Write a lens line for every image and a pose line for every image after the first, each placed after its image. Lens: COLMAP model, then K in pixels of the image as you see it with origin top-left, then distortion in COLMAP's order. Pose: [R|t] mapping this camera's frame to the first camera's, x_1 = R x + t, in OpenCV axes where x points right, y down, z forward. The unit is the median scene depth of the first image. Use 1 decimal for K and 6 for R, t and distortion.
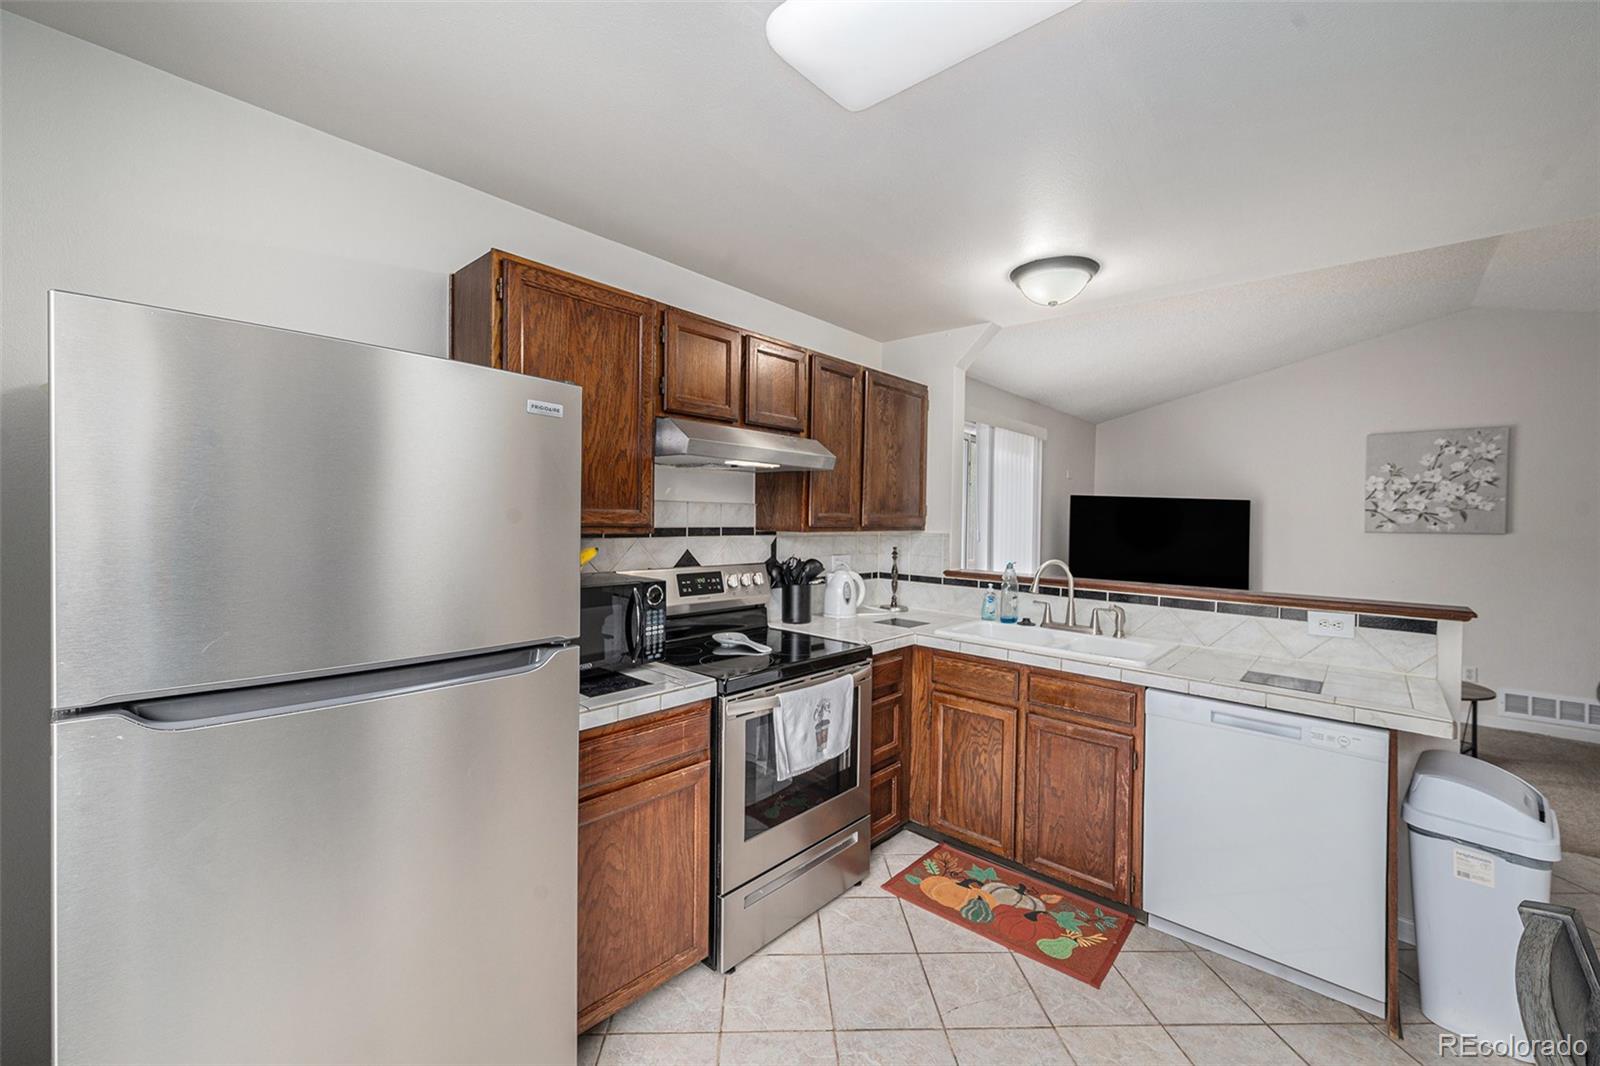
lens RADIAL K [[650.7, 0, 797.5], [0, 650.7, 530.4], [0, 0, 1]] dist [-0.000434, -0.000179]
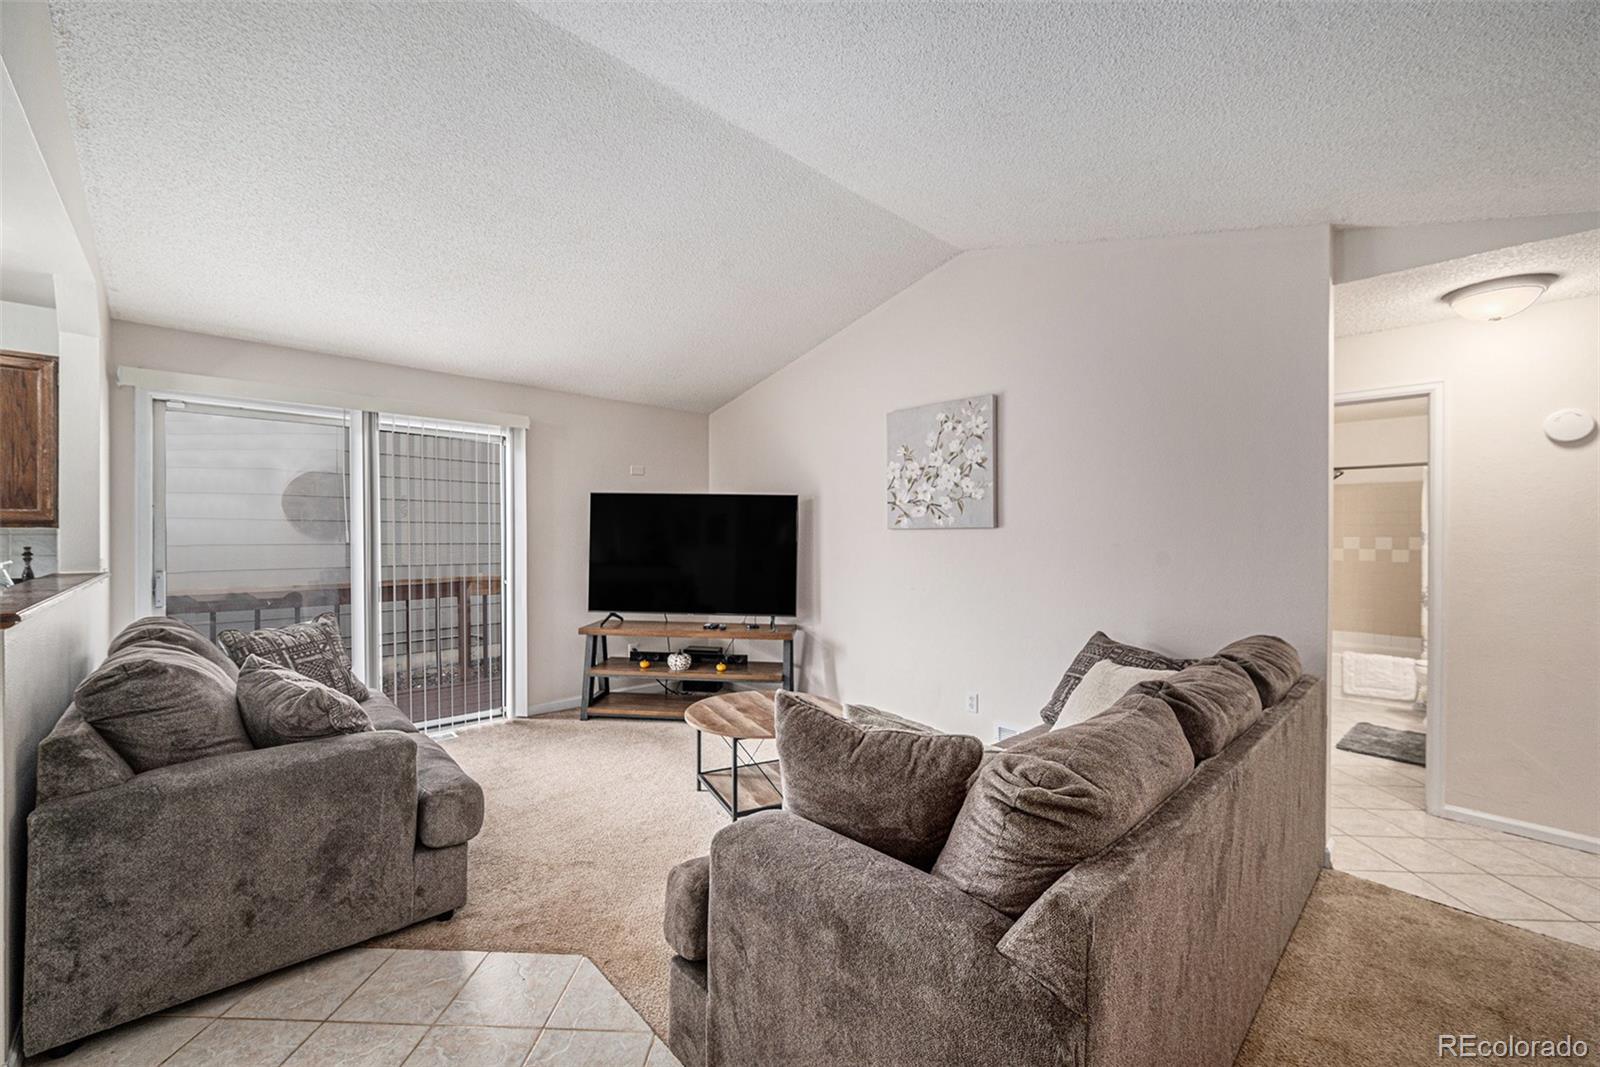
lens RADIAL K [[641.5, 0, 798.7], [0, 641.5, 534.9], [0, 0, 1]] dist [0.002639, 0.000400]
pose [[0.995567, -0.011681, -0.093325, 1.567006], [0.009987, 0.999777, -0.018588, 0.045516], [0.093522, 0.017574, 0.995462, 0.323210]]
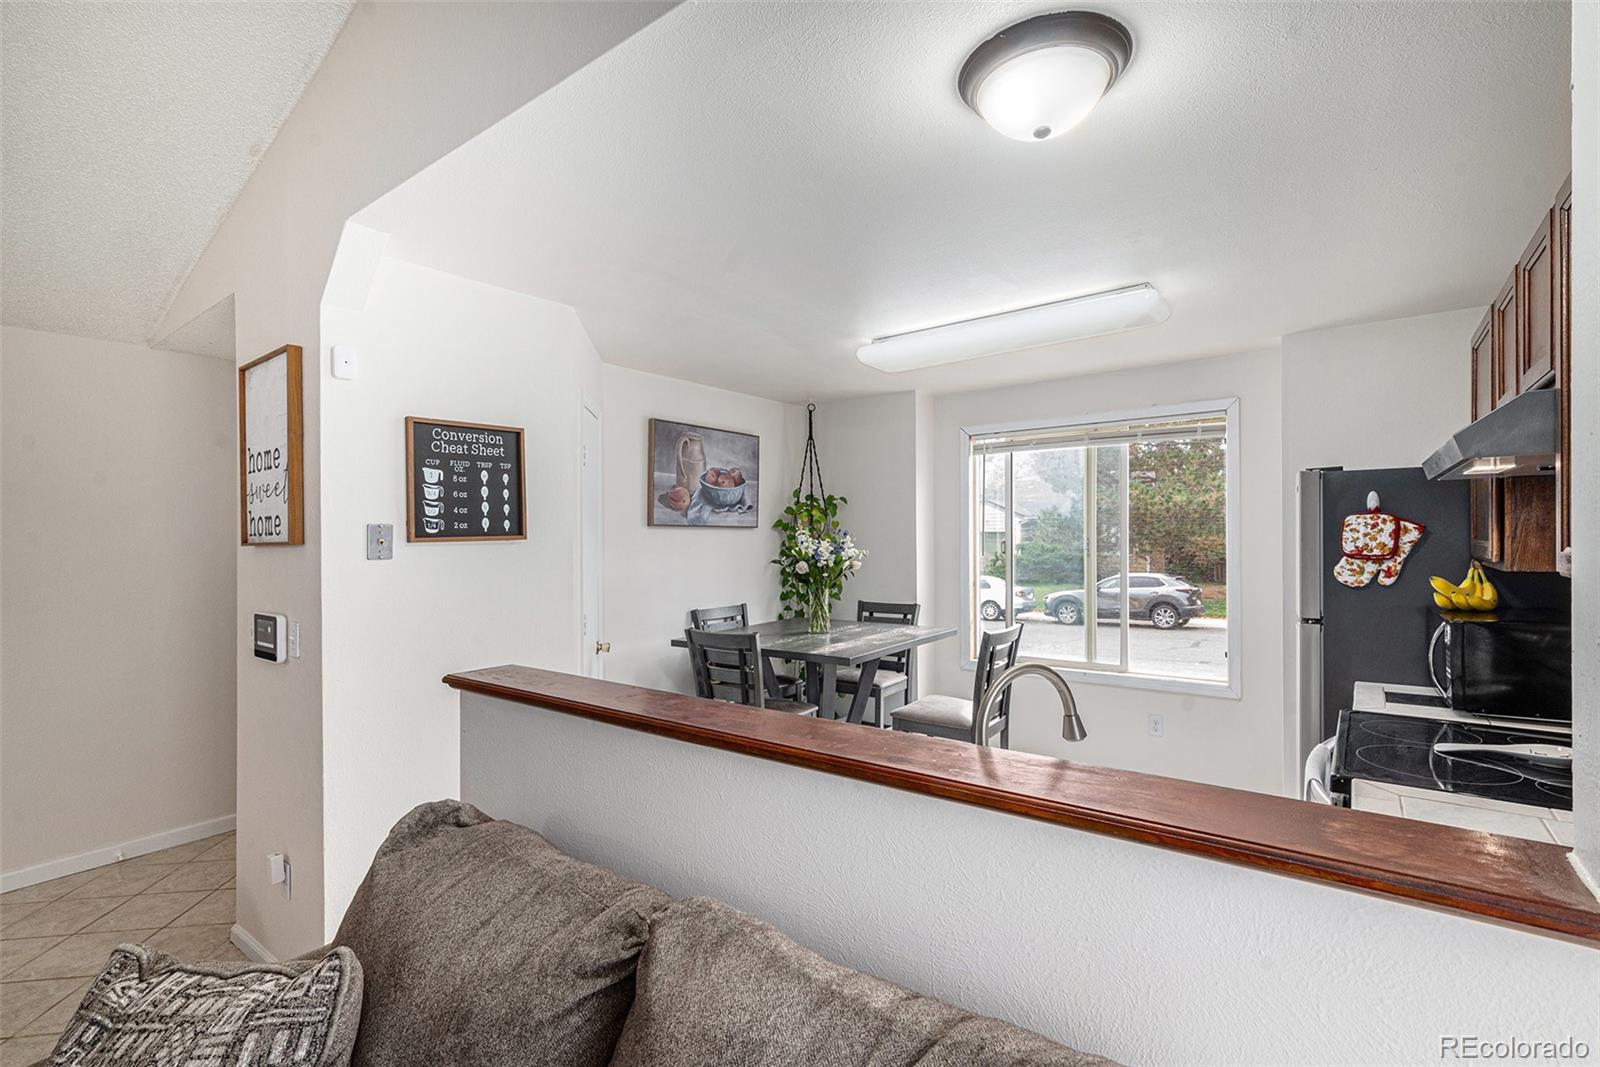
lens RADIAL K [[733.5, 0, 799.7], [0, 733.5, 533.7], [0, 0, 1]] dist [0.003008, 0.000196]
pose [[-0.997736, -0.001225, -0.067234, 0.580445], [-0.002351, 0.999858, 0.016668, -0.044885], [0.067205, 0.016789, -0.997598, 1.482068]]
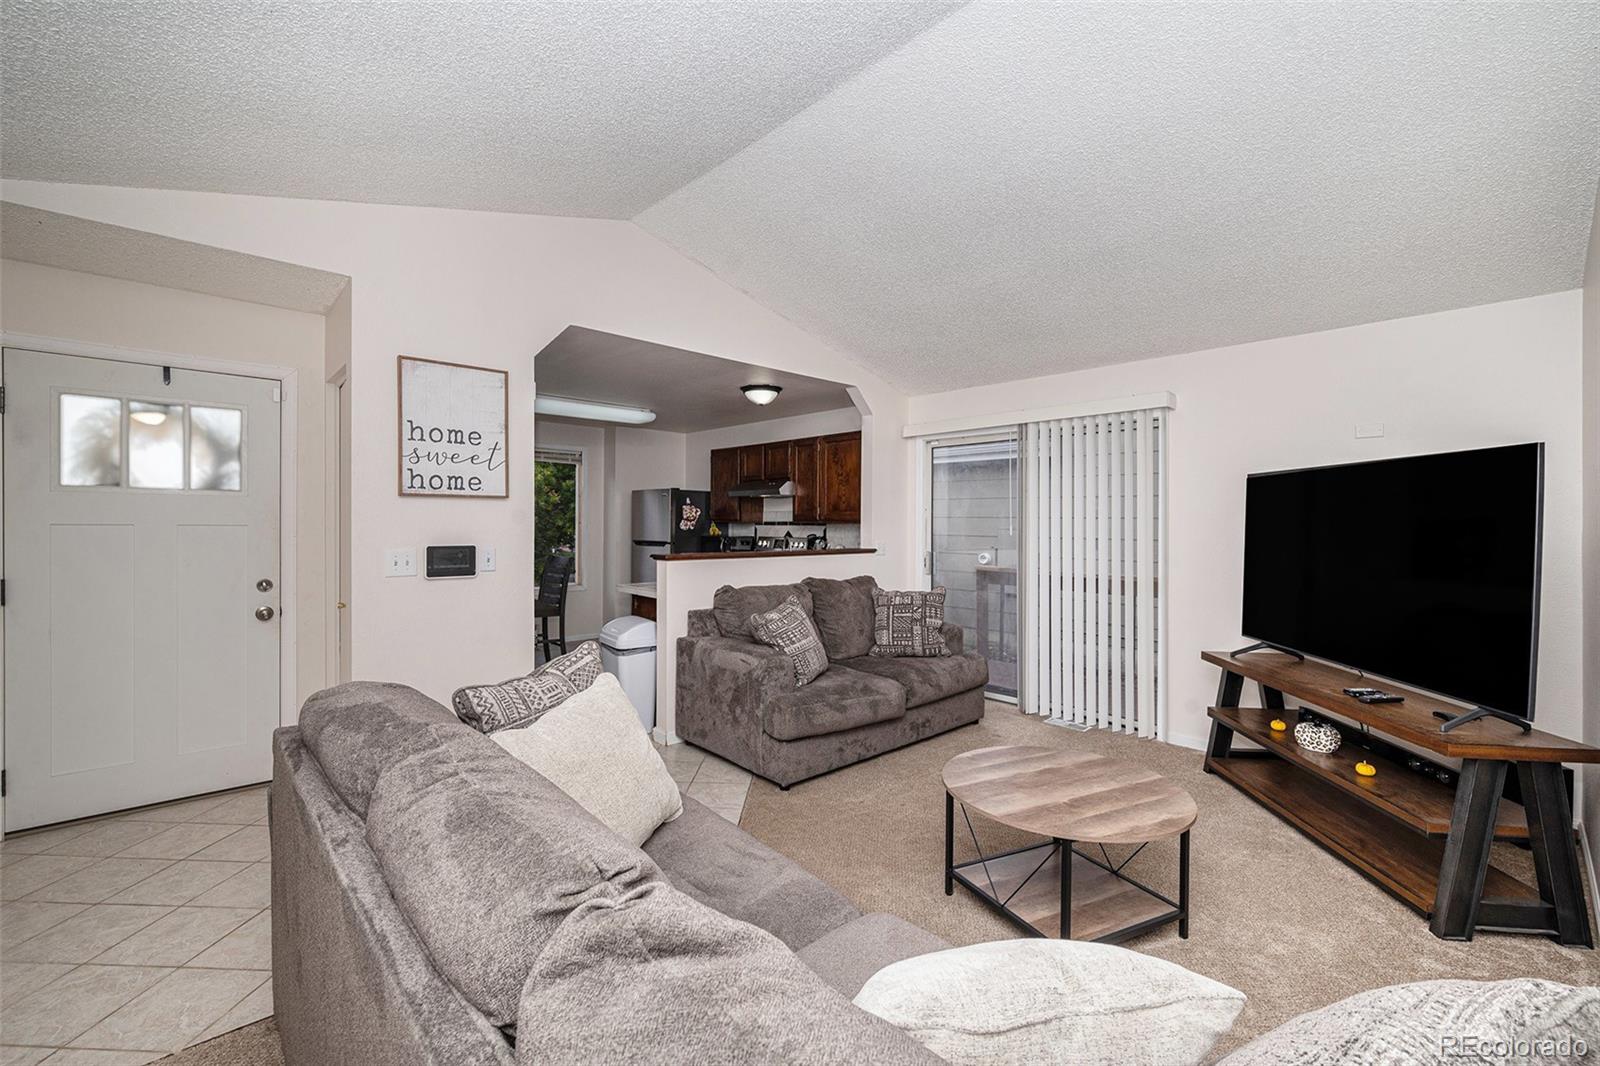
lens RADIAL K [[695.6, 0, 793.3], [0, 695.6, 526.8], [0, 0, 1]] dist [-0.001623, -0.000800]
pose [[-0.105863, -0.005213, -0.994367, 2.366708], [-0.029623, 0.999559, -0.002087, 0.019374], [0.993939, 0.029235, -0.105970, 1.258245]]
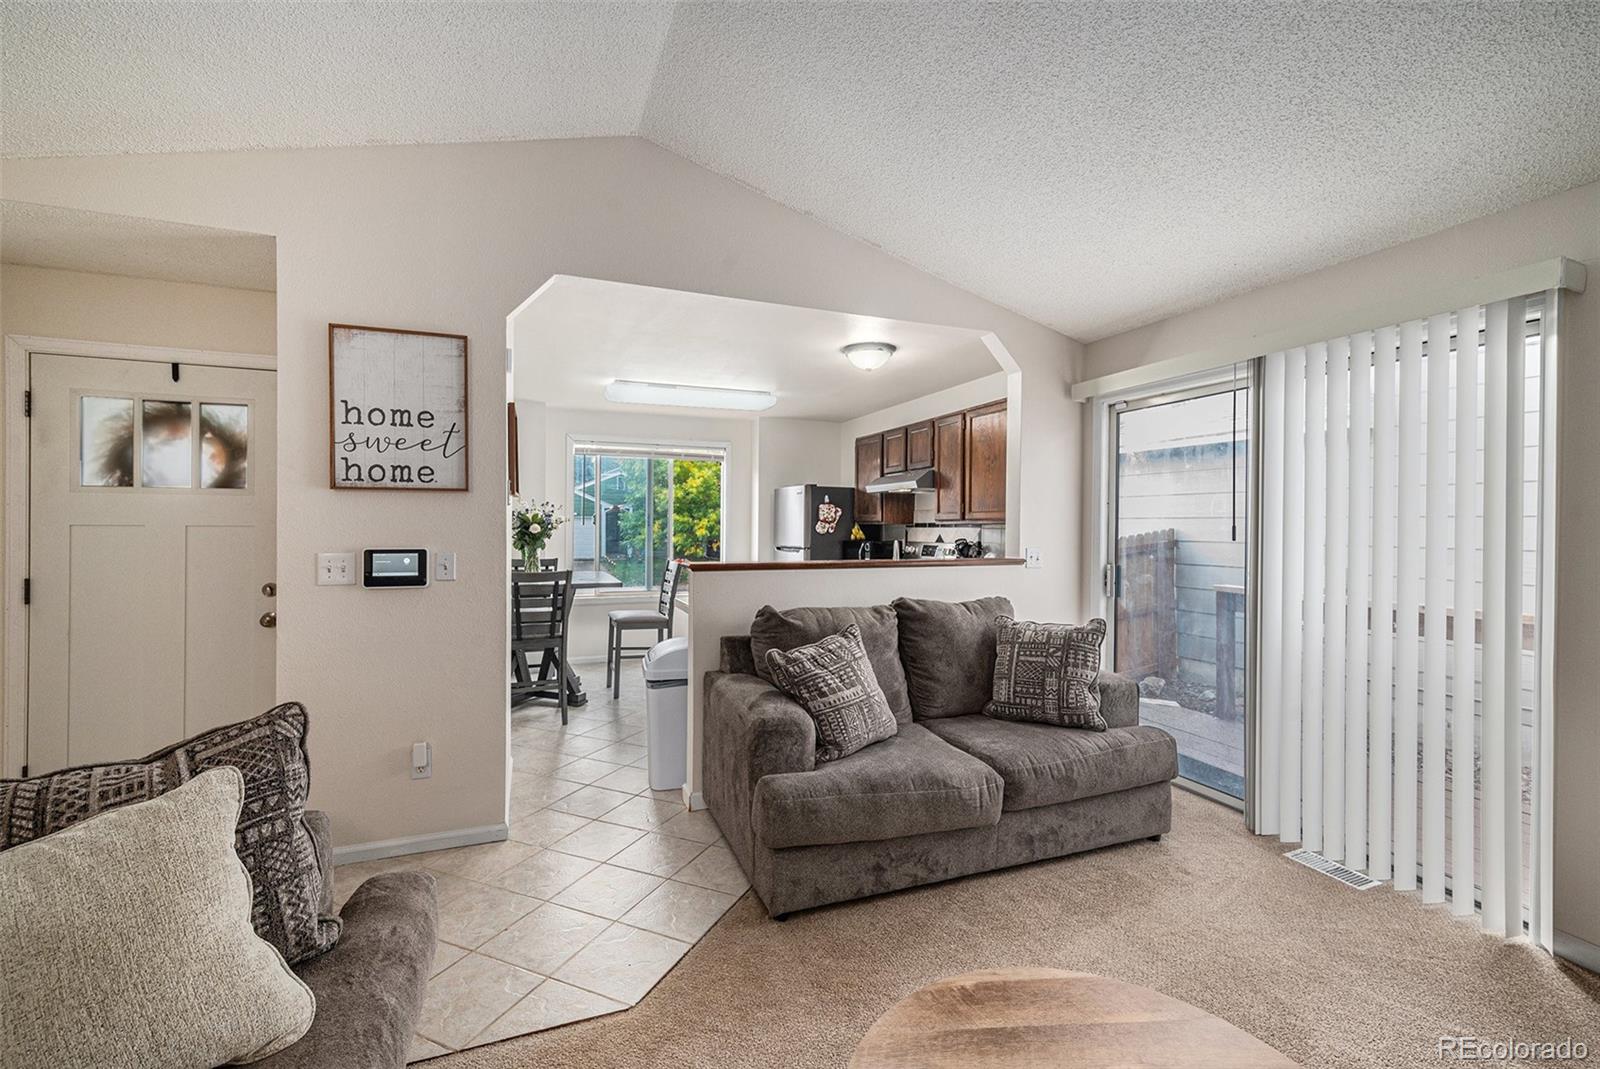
lens RADIAL K [[695.6, 0, 793.3], [0, 695.6, 528.3], [0, 0, 1]] dist [-0.001623, -0.000800]
pose [[-0.462115, -0.010593, -0.886757, 1.826351], [-0.027956, 0.999606, 0.002628, 0.018391], [0.886379, 0.026005, -0.462229, 1.527394]]
